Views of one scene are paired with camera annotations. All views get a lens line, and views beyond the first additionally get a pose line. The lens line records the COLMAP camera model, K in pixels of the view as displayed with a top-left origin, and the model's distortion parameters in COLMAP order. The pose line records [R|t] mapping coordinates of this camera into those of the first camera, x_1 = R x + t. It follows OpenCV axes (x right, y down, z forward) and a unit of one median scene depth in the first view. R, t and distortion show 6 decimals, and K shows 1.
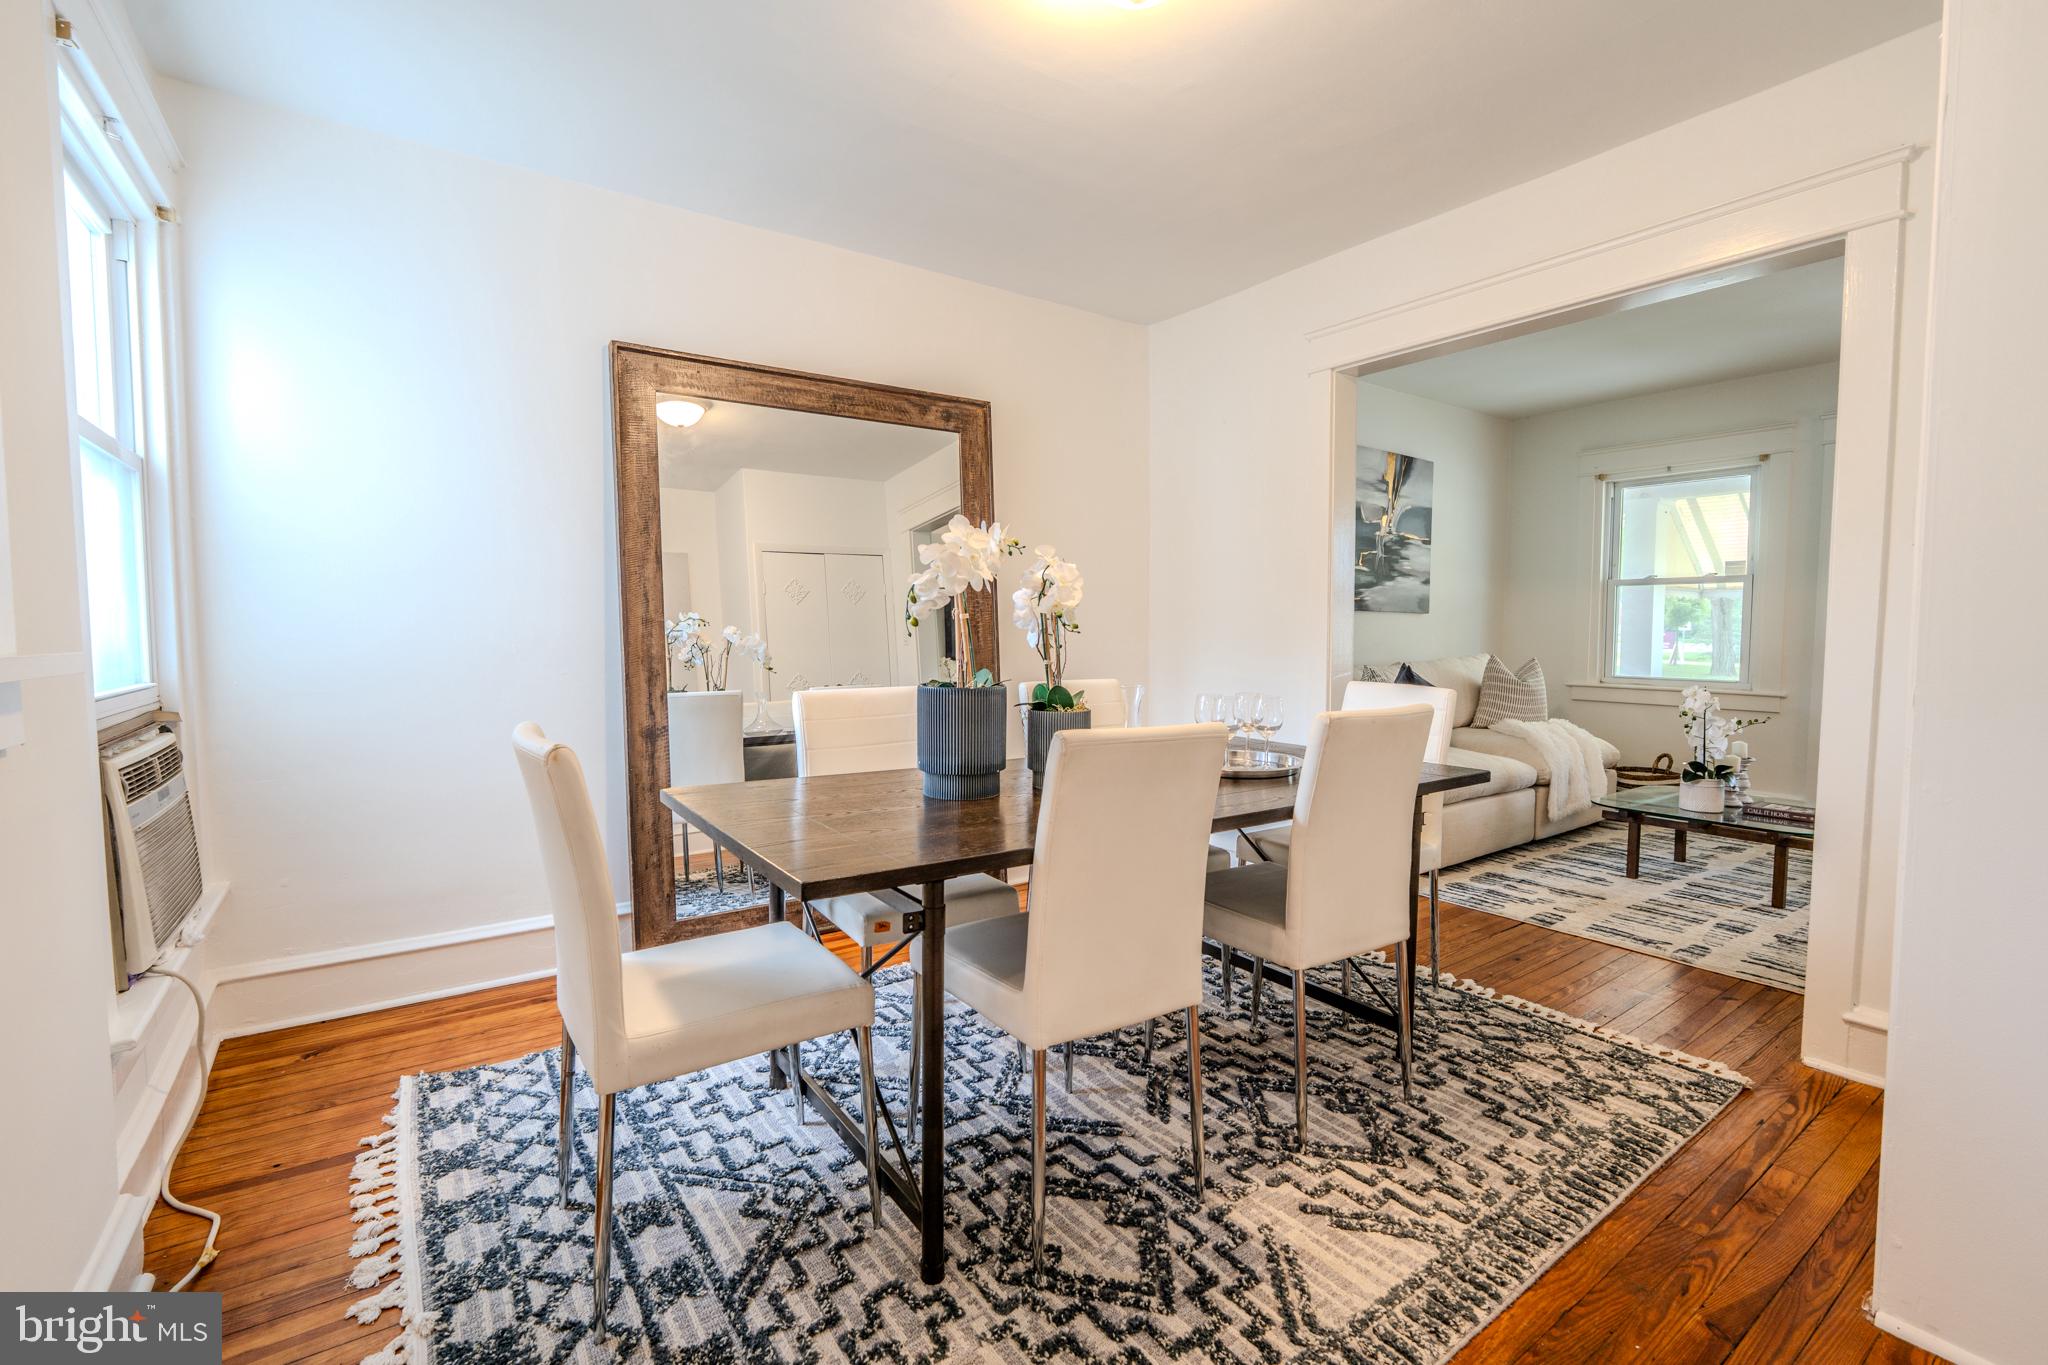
lens RADIAL K [[926.3, 0, 1031.7], [0, 926.3, 690.3], [0, 0, 1]] dist [-0.000726, 0.000067]
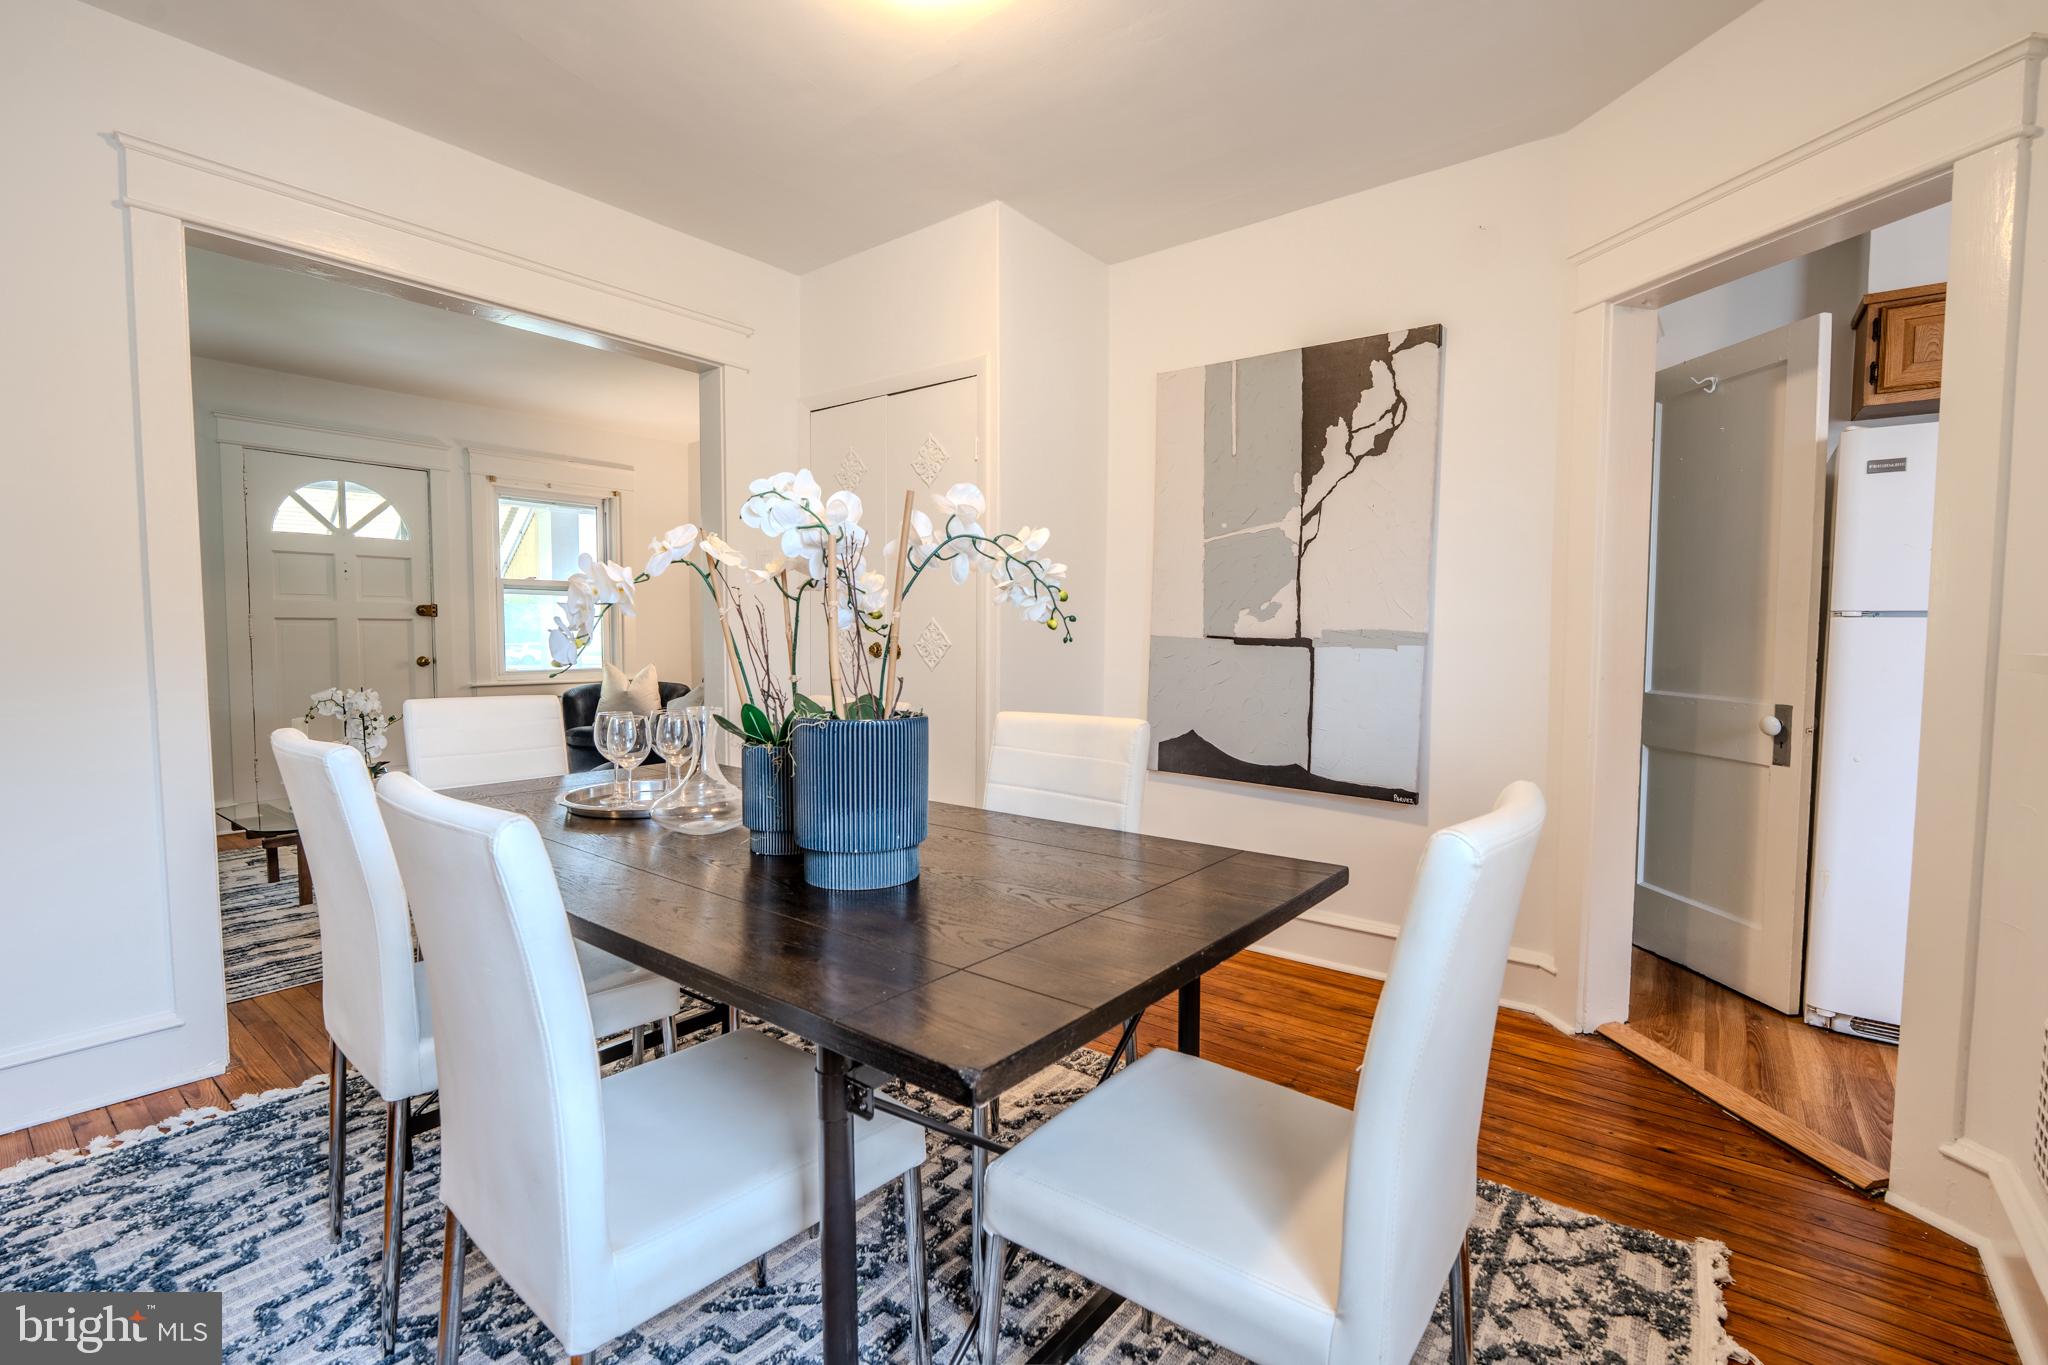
lens RADIAL K [[915.1, 0, 1023.9], [0, 915.1, 678.2], [0, 0, 1]] dist [-0.001325, 0.000110]
pose [[-0.263441, -0.058382, 0.962907, -0.402235], [0.066951, 0.994654, 0.078624, -0.042905], [-0.962349, 0.085181, -0.258124, 0.555405]]
